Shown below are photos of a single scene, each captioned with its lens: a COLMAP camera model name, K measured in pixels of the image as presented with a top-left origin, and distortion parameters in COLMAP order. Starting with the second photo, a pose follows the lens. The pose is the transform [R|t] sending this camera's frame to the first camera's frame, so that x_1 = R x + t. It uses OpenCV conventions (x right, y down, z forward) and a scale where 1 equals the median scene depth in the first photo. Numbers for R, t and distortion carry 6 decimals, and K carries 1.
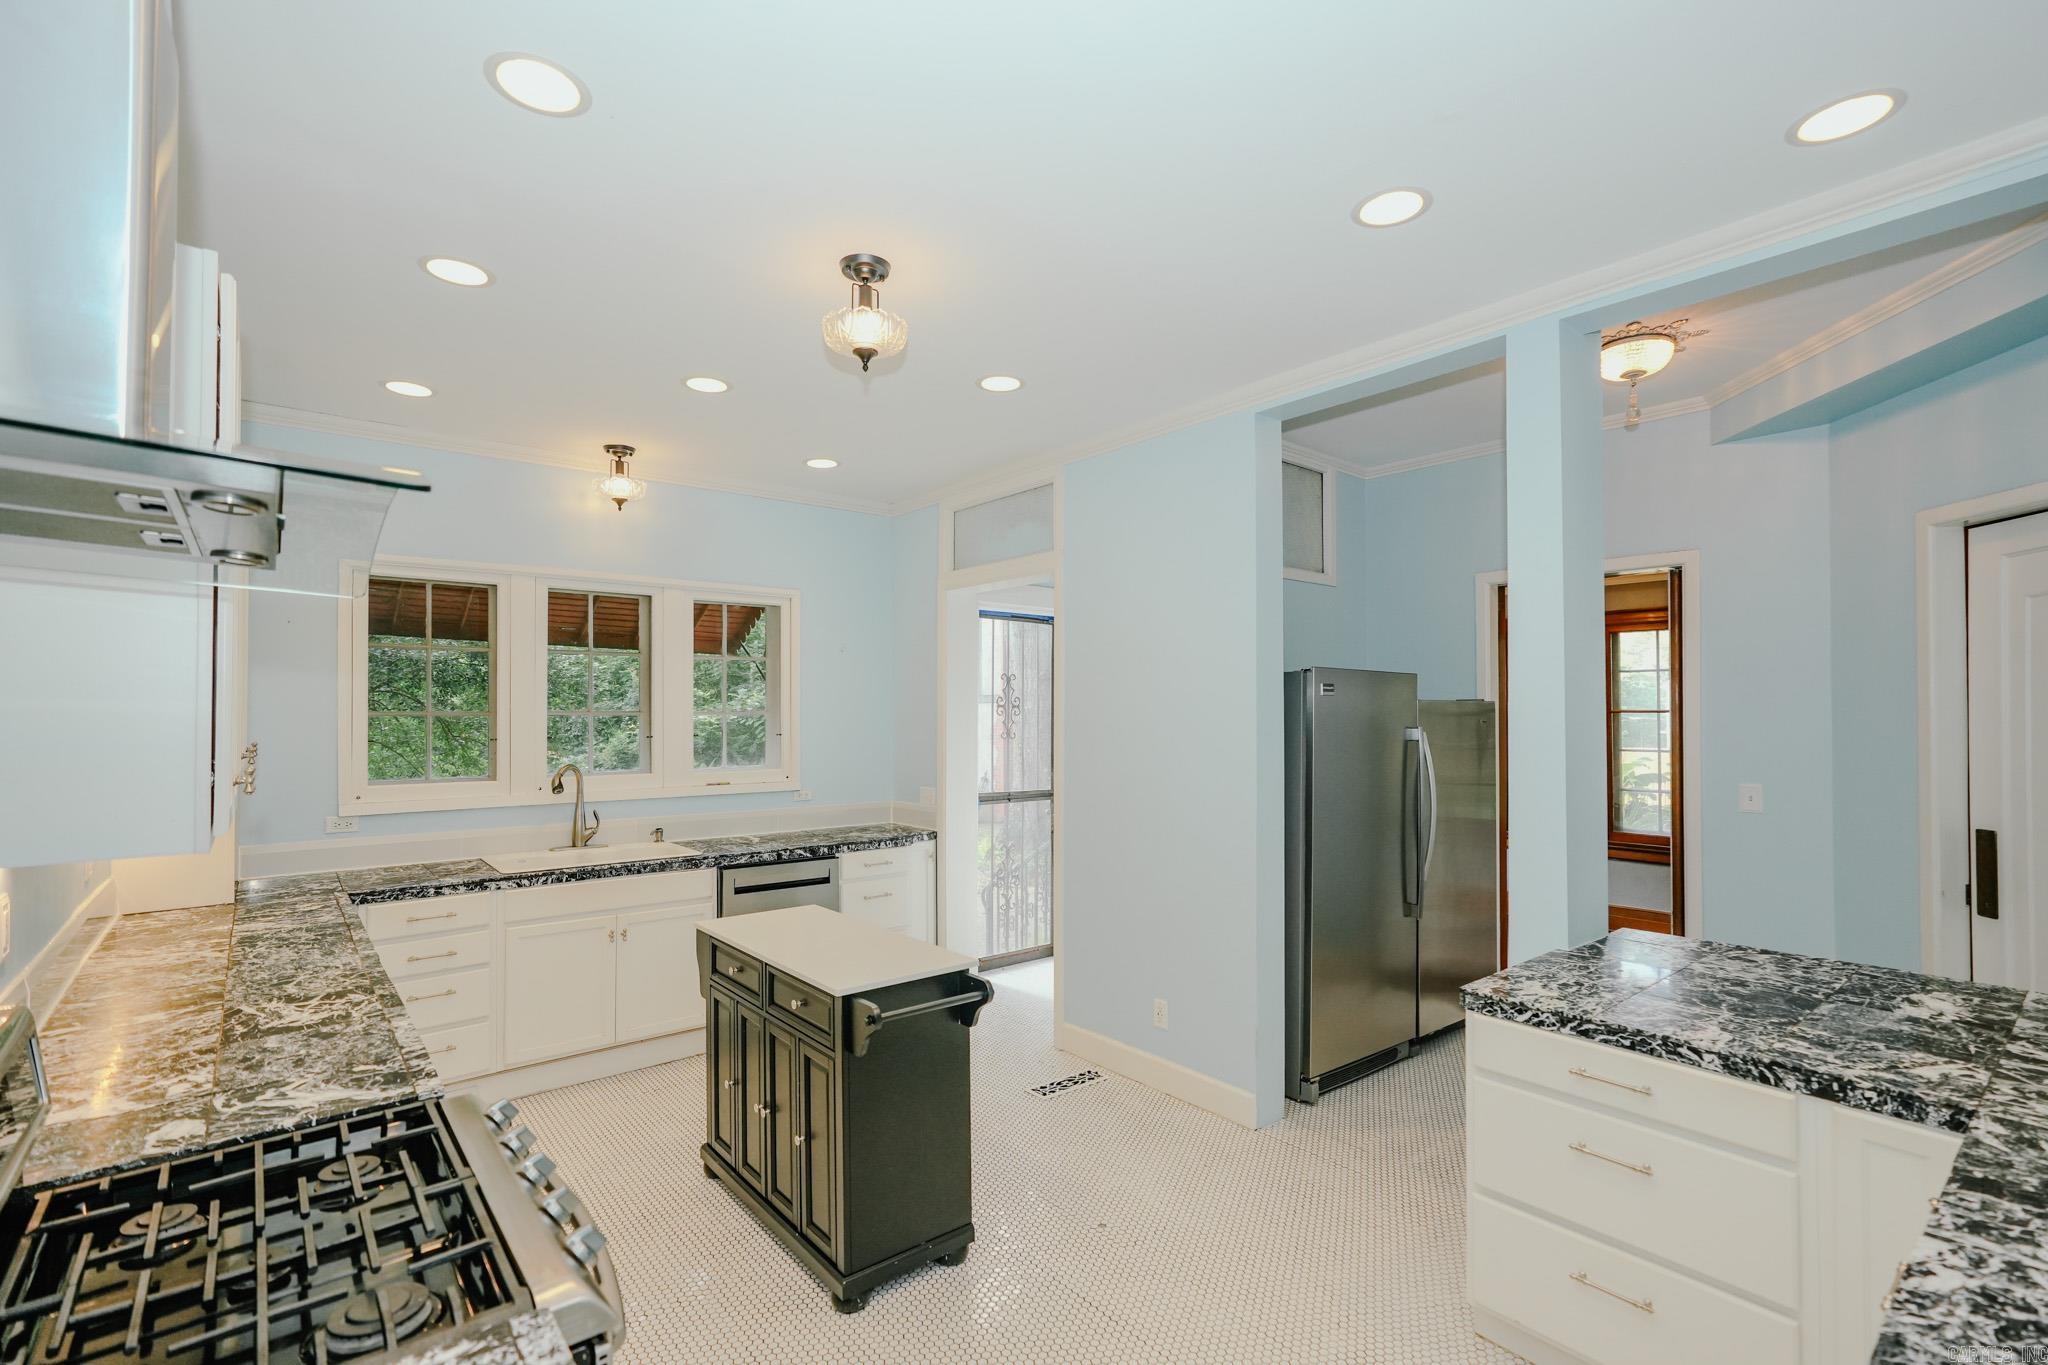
lens RADIAL K [[932.2, 0, 1028.1], [0, 932.2, 698.4], [0, 0, 1]] dist [0.003533, 0.001783]
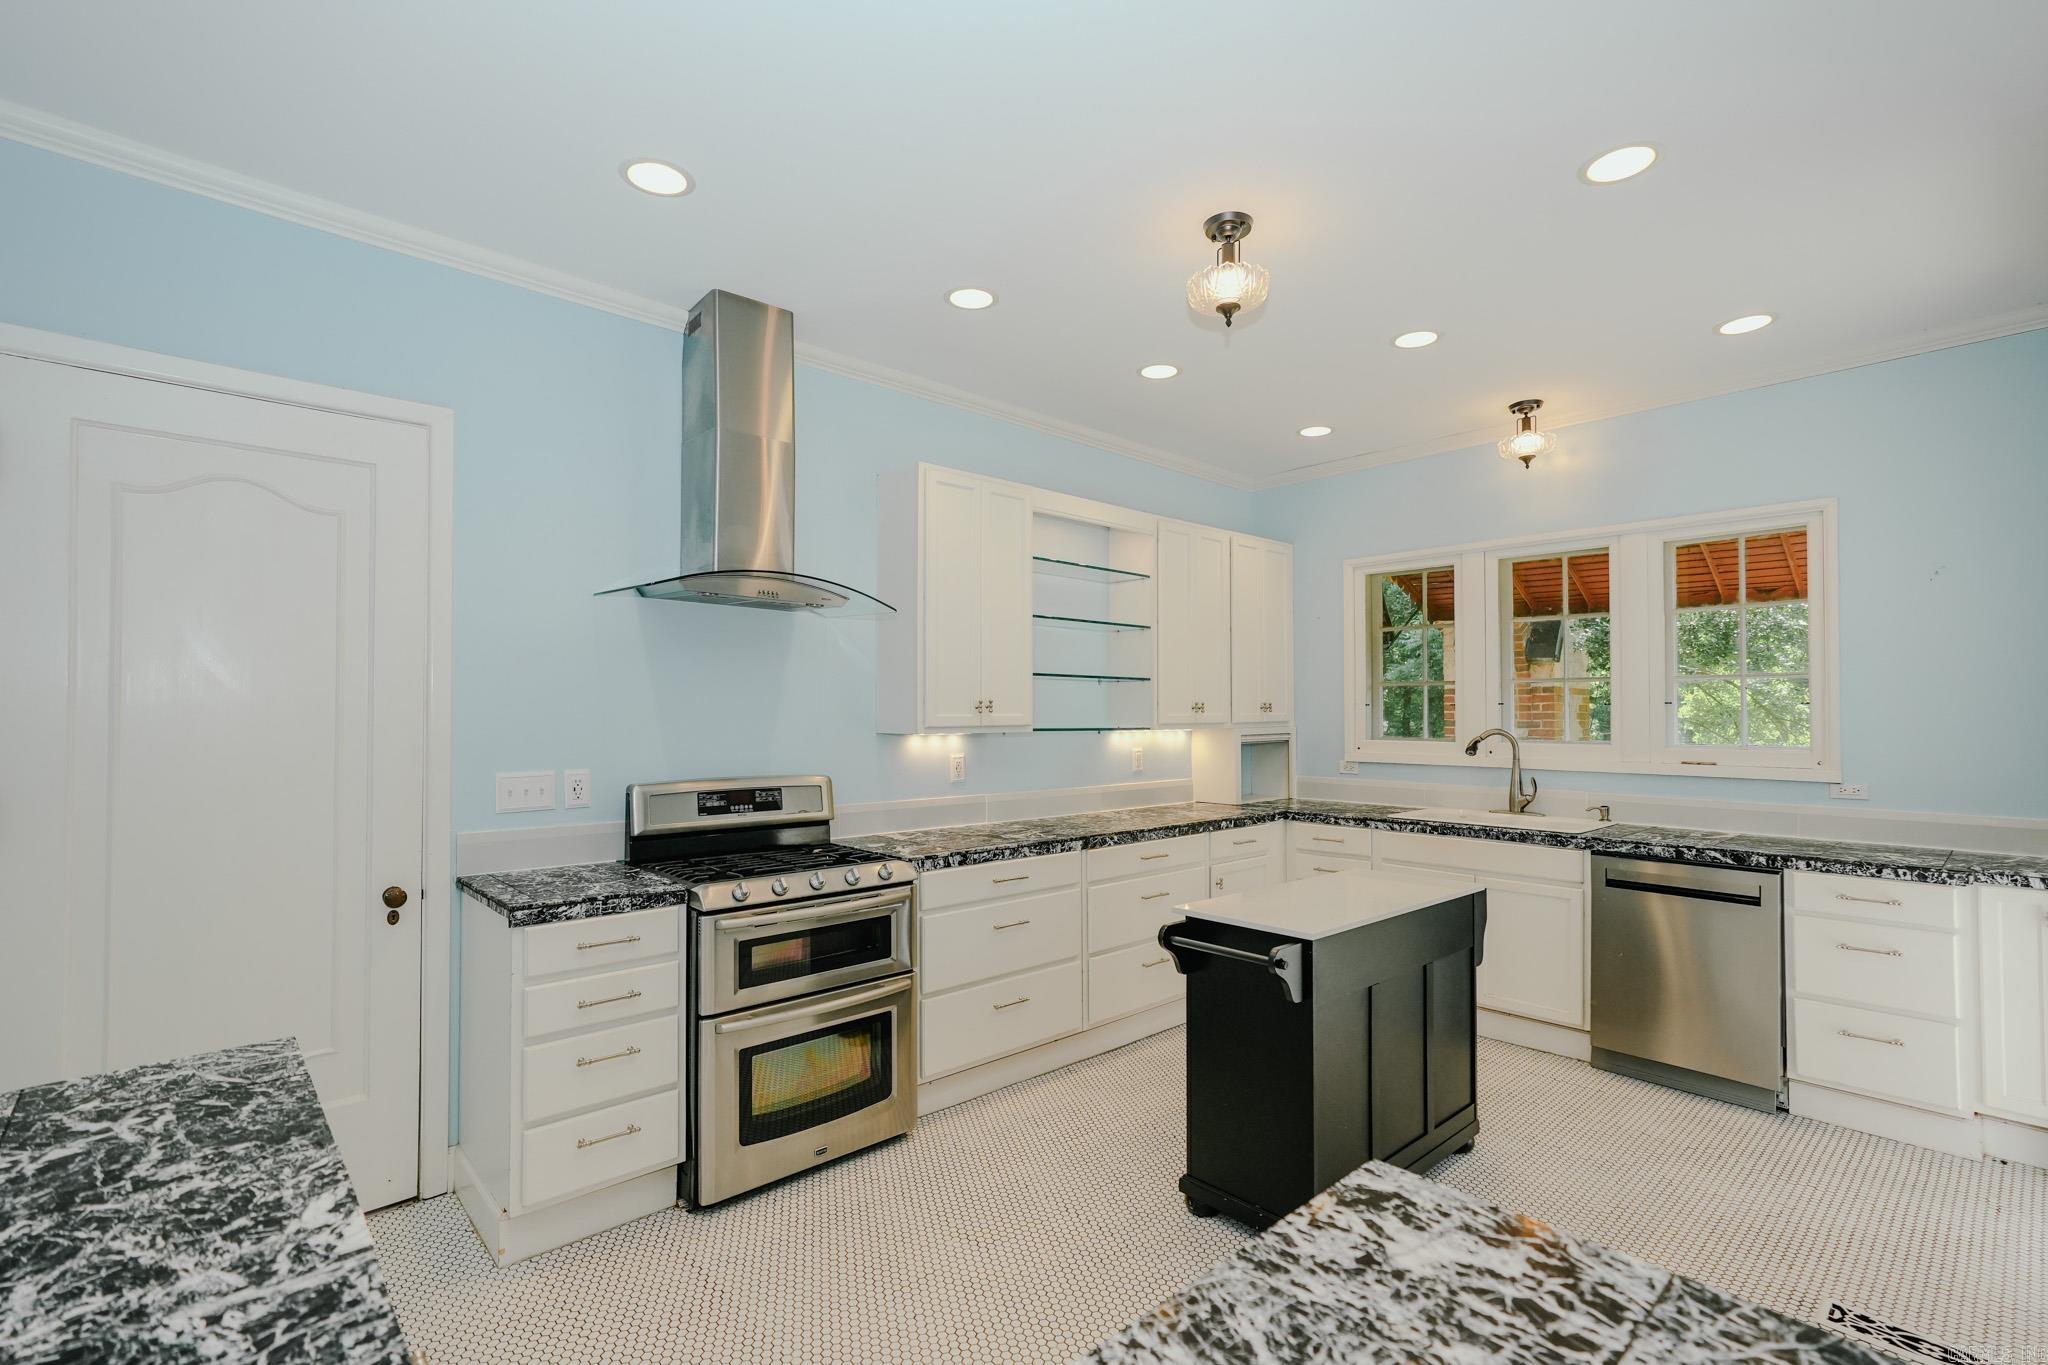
lens RADIAL K [[932.2, 0, 1025.9], [0, 932.2, 694.0], [0, 0, 1]] dist [0.003533, 0.001783]
pose [[0.037103, -0.020554, -0.999100, 1.744948], [0.014532, 0.999694, -0.020027, 0.153294], [0.999206, -0.013776, 0.037390, 1.514586]]
